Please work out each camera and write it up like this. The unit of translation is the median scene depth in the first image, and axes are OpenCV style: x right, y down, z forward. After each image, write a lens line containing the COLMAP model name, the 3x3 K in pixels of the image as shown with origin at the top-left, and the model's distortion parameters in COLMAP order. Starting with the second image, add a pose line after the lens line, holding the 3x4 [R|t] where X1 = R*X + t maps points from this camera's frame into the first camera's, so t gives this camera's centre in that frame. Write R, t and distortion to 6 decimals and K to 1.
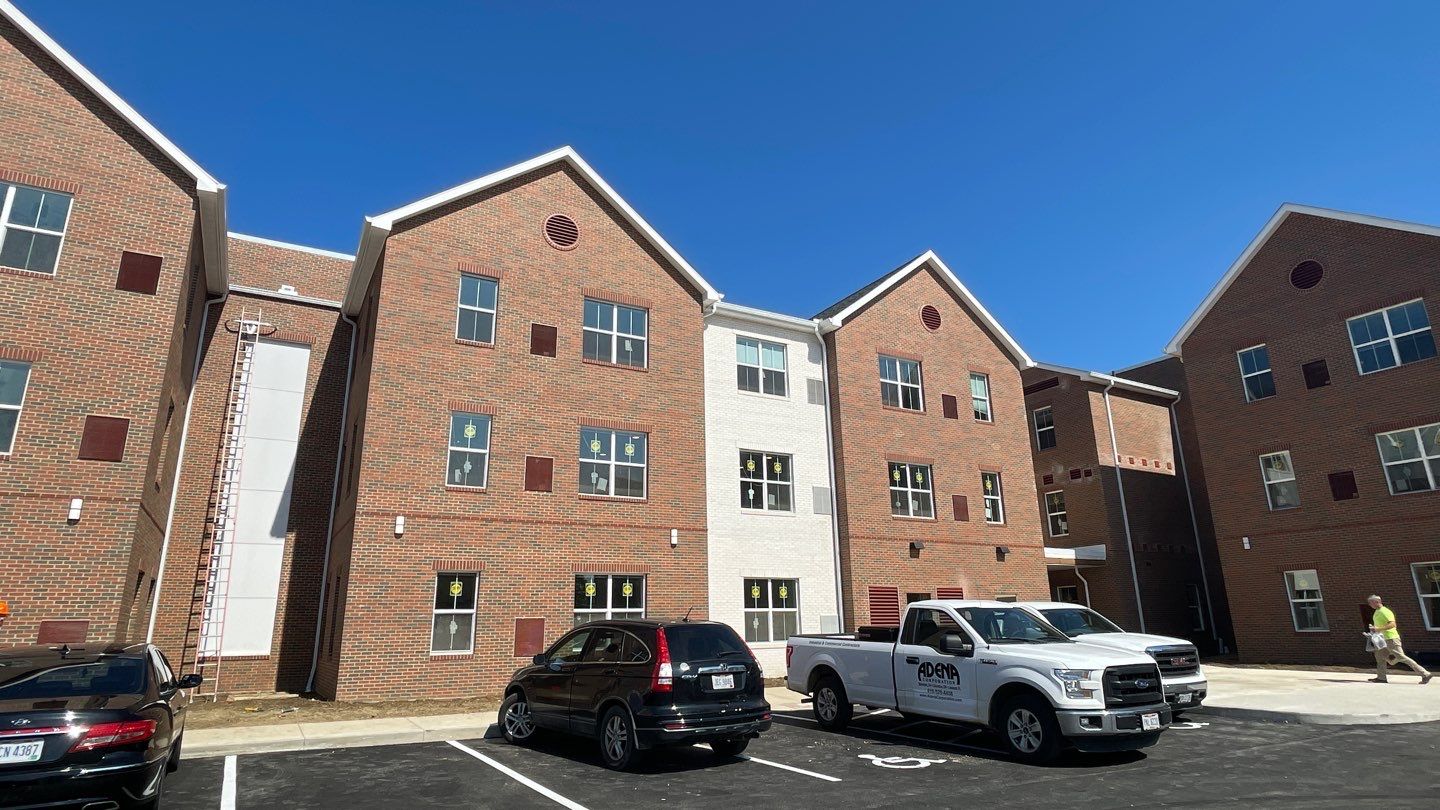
lens RADIAL K [[789.9, 0, 717.4], [0, 789.9, 394.1], [0, 0, 1]] dist [-0.011456, 0.004743]
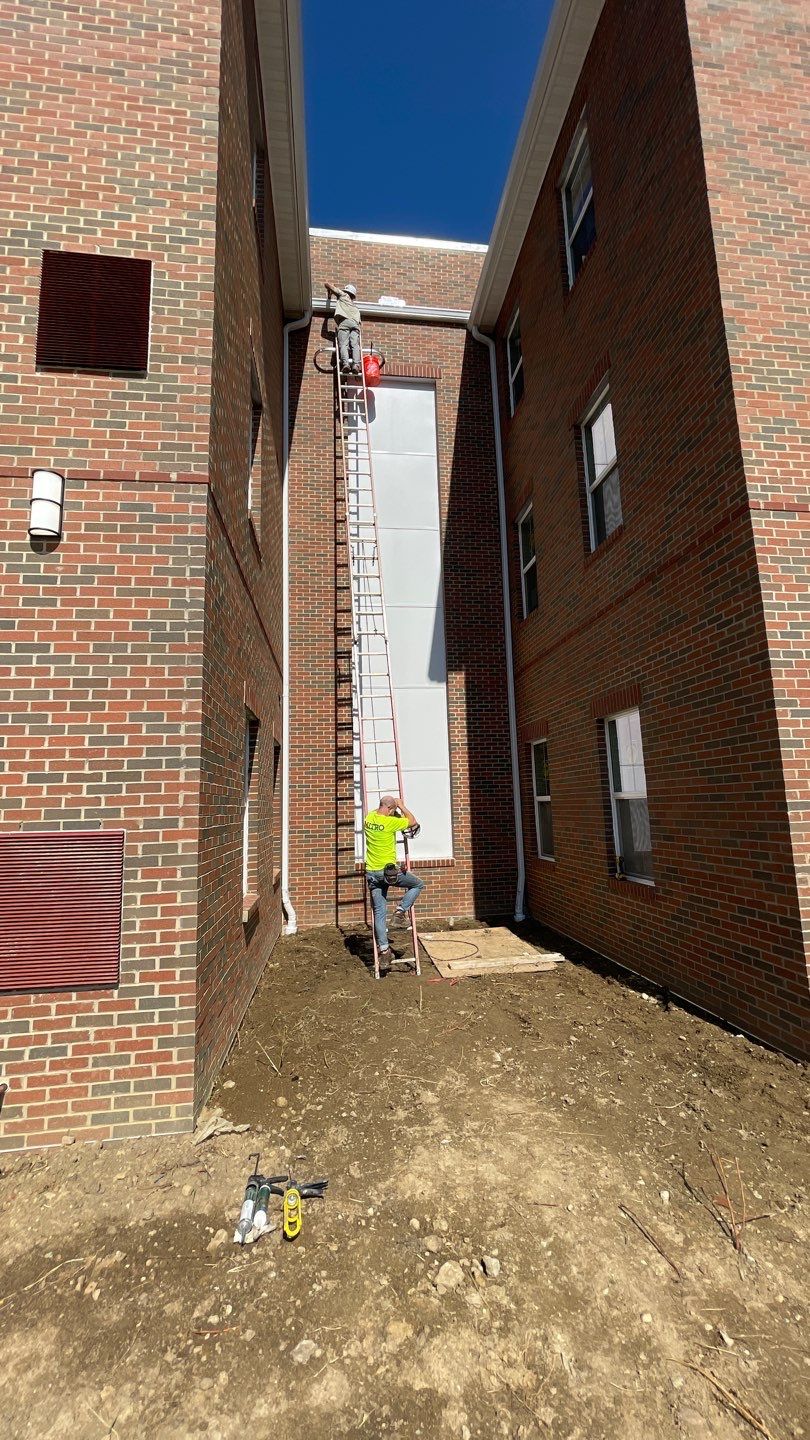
lens RADIAL K [[575.7, 0, 411.1], [0, 575.7, 723.9], [0, 0, 1]] dist [-0.010475, 0.000042]
pose [[0.925634, -0.061712, -0.373353, -0.427637], [0.119318, 0.983881, 0.133194, 0.162214], [0.359116, -0.167837, 0.918078, 0.592899]]
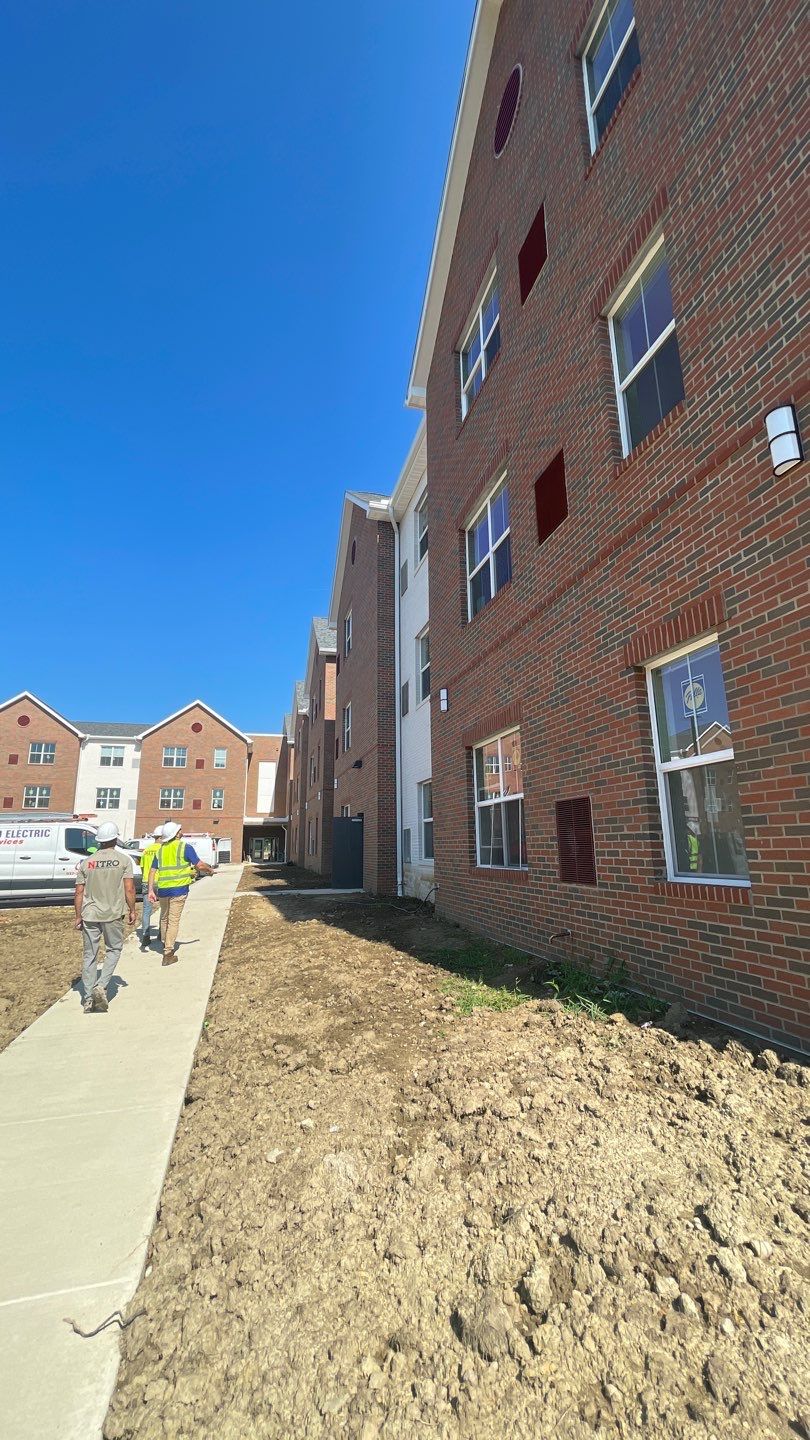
lens RADIAL K [[575.7, 0, 407.3], [0, 575.7, 714.9], [0, 0, 1]] dist [-0.010475, 0.000042]
pose [[0.966230, -0.047968, -0.253179, 1.900667], [0.066178, 0.995759, 0.063903, -0.289052], [0.249040, -0.078500, 0.965307, -0.812352]]
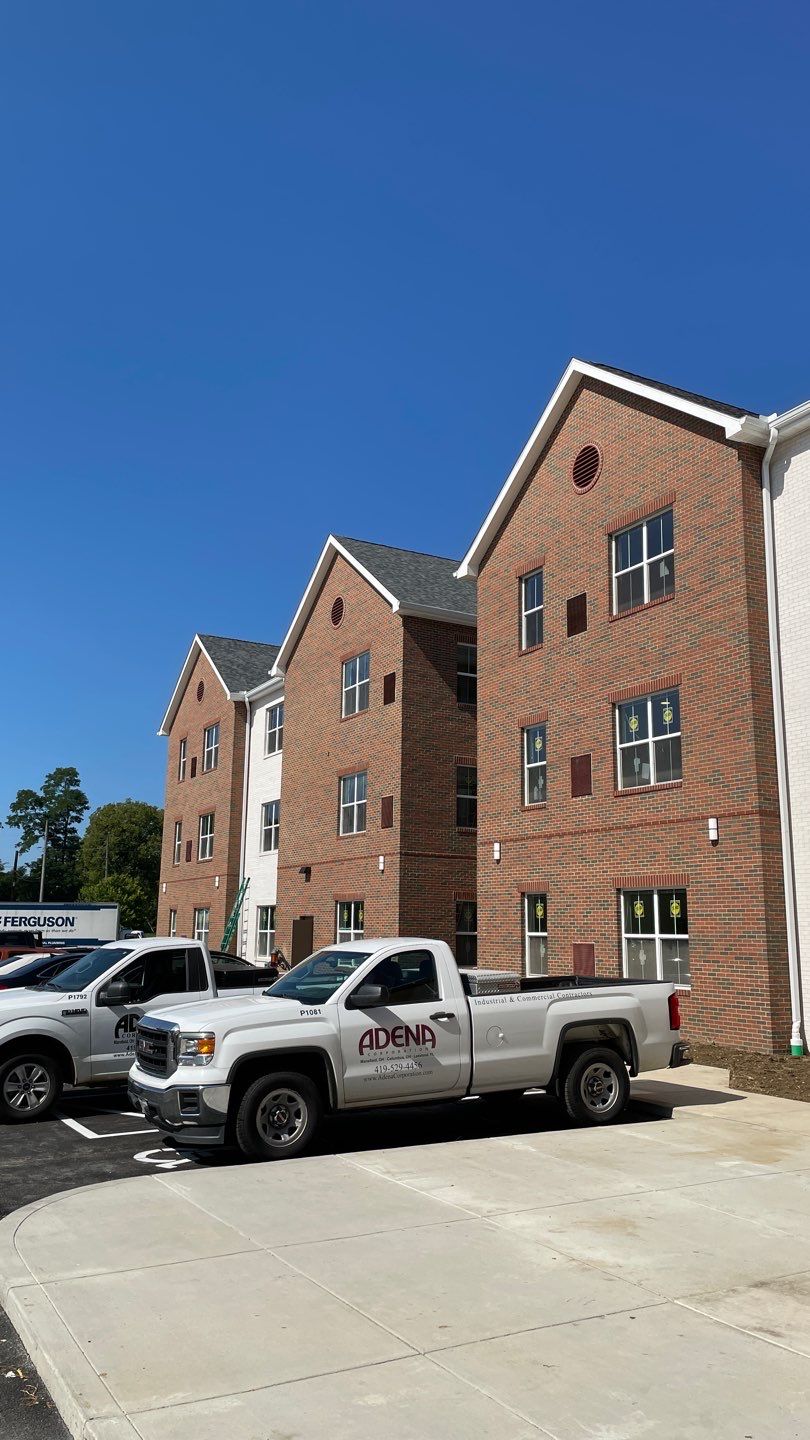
lens RADIAL K [[1074.0, 0, 410.4], [0, 1074.0, 718.7], [0, 0, 1]] dist [0.098360, -0.000263]
pose [[-0.010572, -0.177046, -0.984146, 0.884483], [0.273131, 0.946263, -0.173165, 0.184658], [0.961919, -0.270632, 0.038353, 0.758802]]
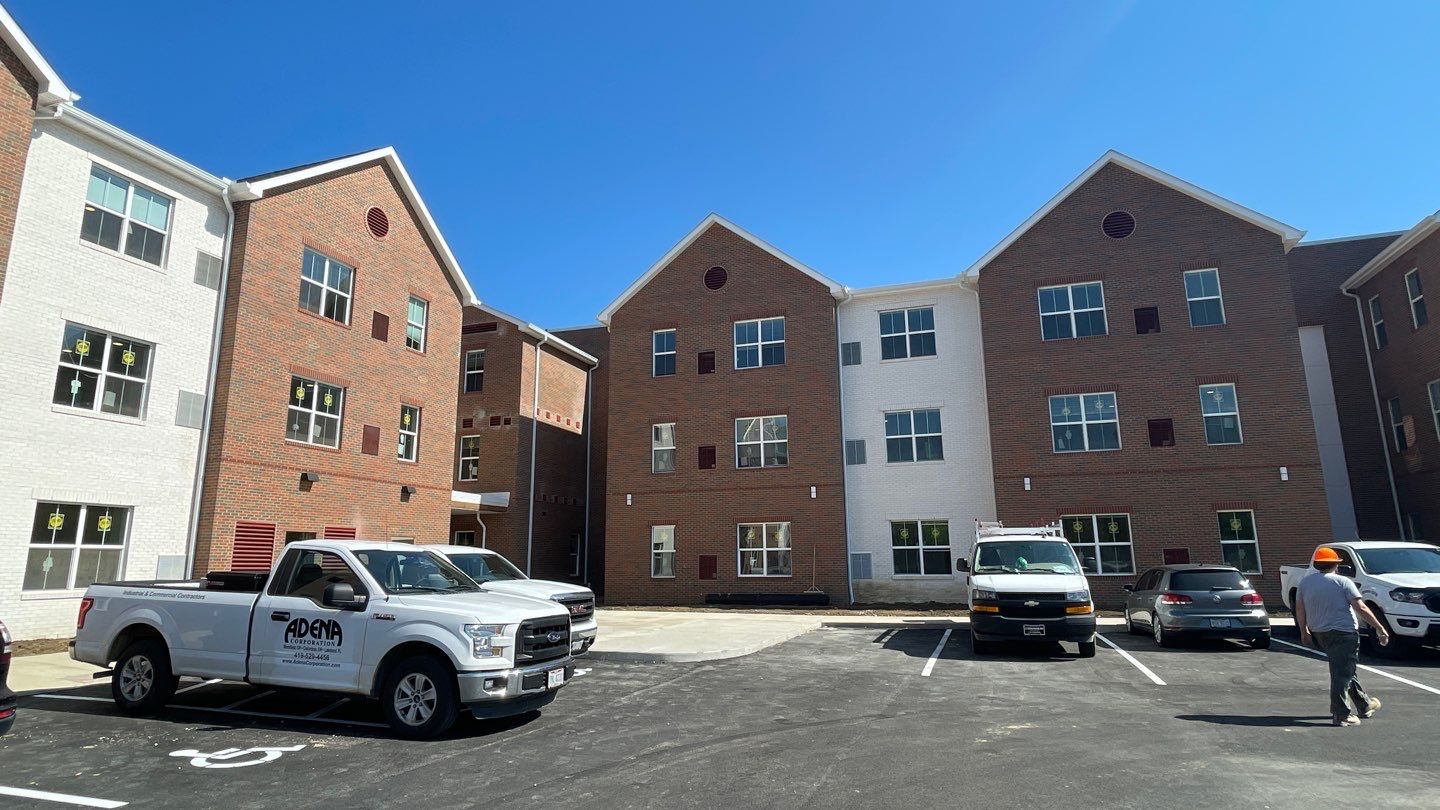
lens RADIAL K [[789.9, 0, 713.6], [0, 789.9, 397.8], [0, 0, 1]] dist [-0.011456, 0.004743]
pose [[0.750945, 0.147053, 0.643784, 0.023327], [-0.193229, 0.981153, 0.001278, 0.027699], [-0.631462, -0.125358, 0.765207, 0.102375]]
